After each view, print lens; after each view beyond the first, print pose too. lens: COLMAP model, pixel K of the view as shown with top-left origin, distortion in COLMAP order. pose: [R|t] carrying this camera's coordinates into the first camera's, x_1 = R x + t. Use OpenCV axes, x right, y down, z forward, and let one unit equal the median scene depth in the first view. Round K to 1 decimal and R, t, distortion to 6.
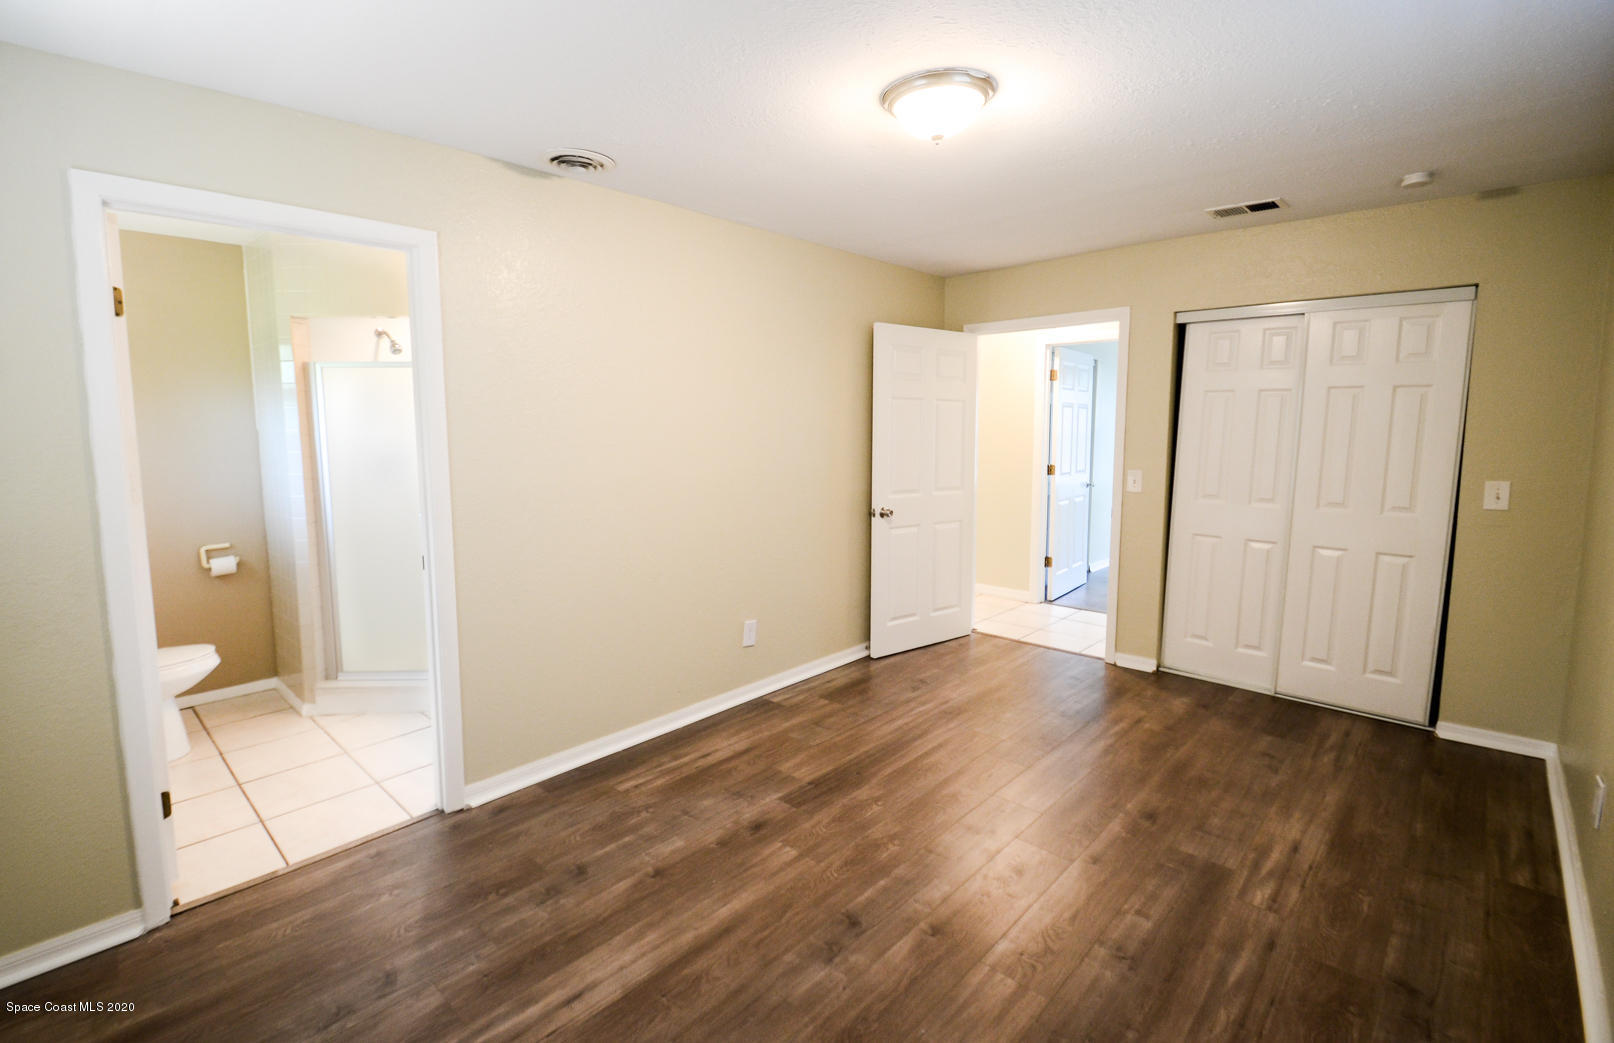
lens RADIAL K [[741.8, 0, 773.0], [0, 741.8, 512.2], [0, 0, 1]] dist [-0.000912, -0.000568]
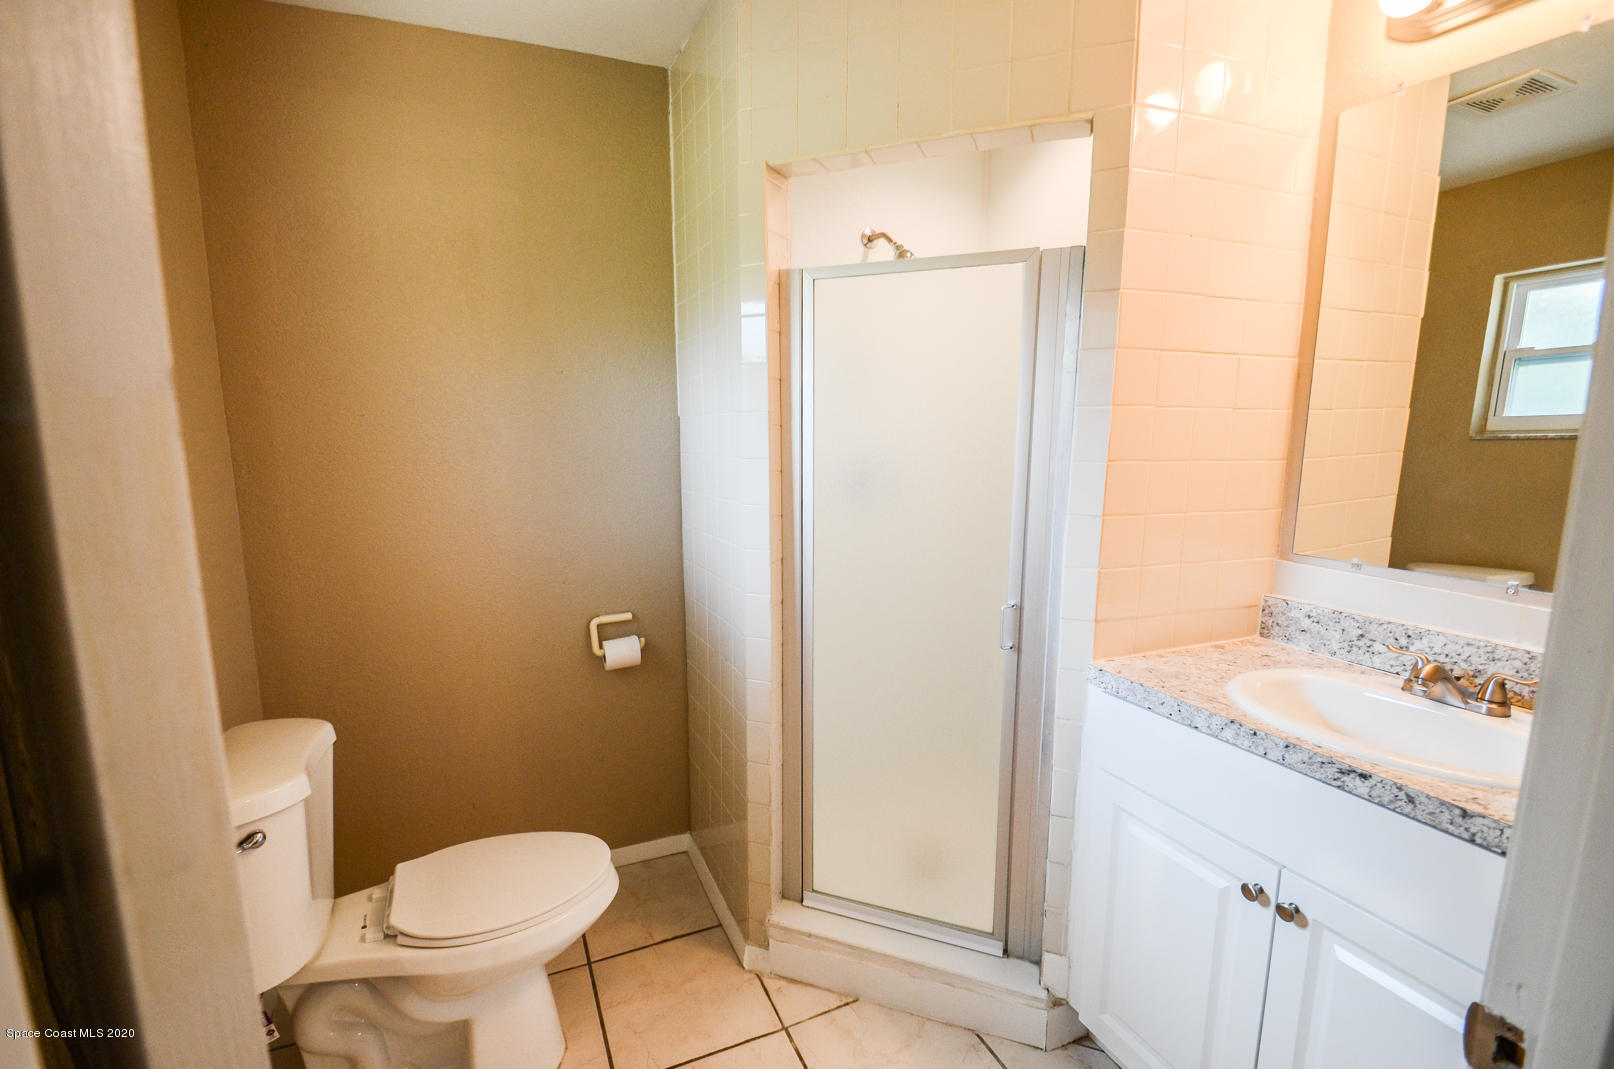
lens RADIAL K [[742.0, 0, 780.7], [0, 742.0, 540.2], [0, 0, 1]] dist [0.009509, 0.000068]
pose [[0.920996, 0.060288, -0.384880, -0.570959], [-0.040171, 0.997383, 0.060105, -0.077726], [0.387496, -0.039896, 0.921008, 0.720660]]
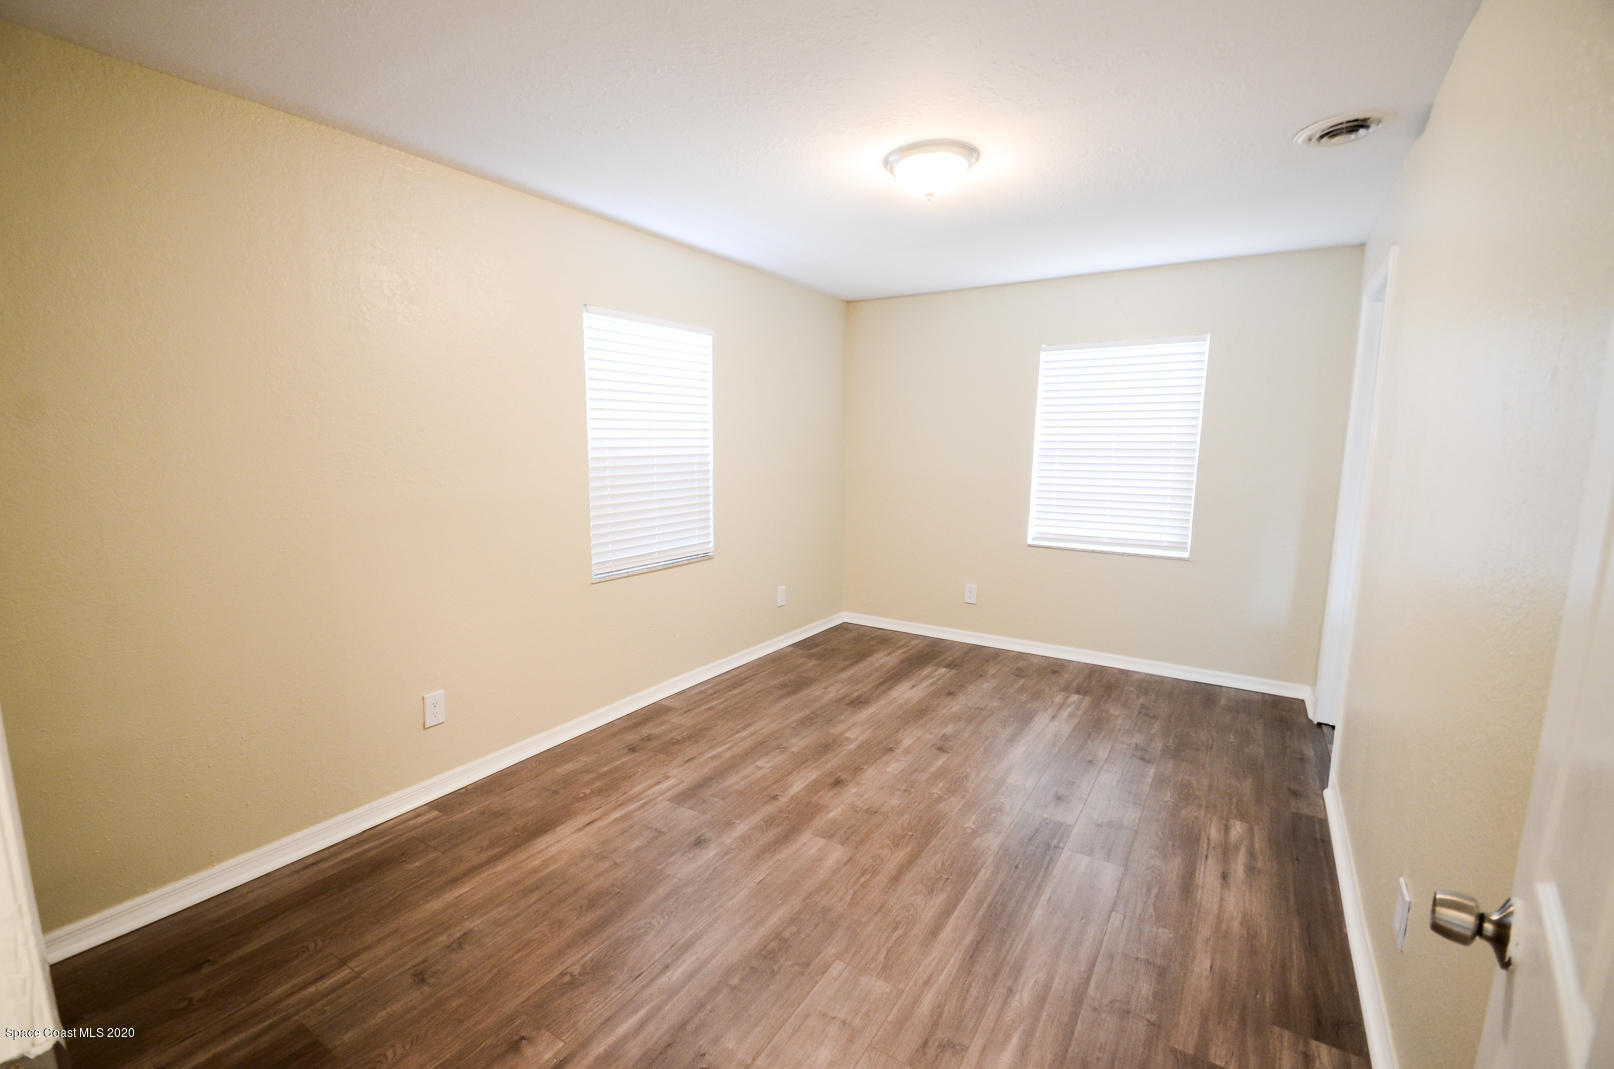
lens RADIAL K [[733.0, 0, 797.4], [0, 733.0, 553.3], [0, 0, 1]] dist [0.046044, -0.000008]
pose [[-0.978812, 0.028437, -0.202778, 0.546169], [-0.028861, 0.961263, 0.274116, -0.209305], [0.202718, 0.274160, -0.940075, 1.755692]]
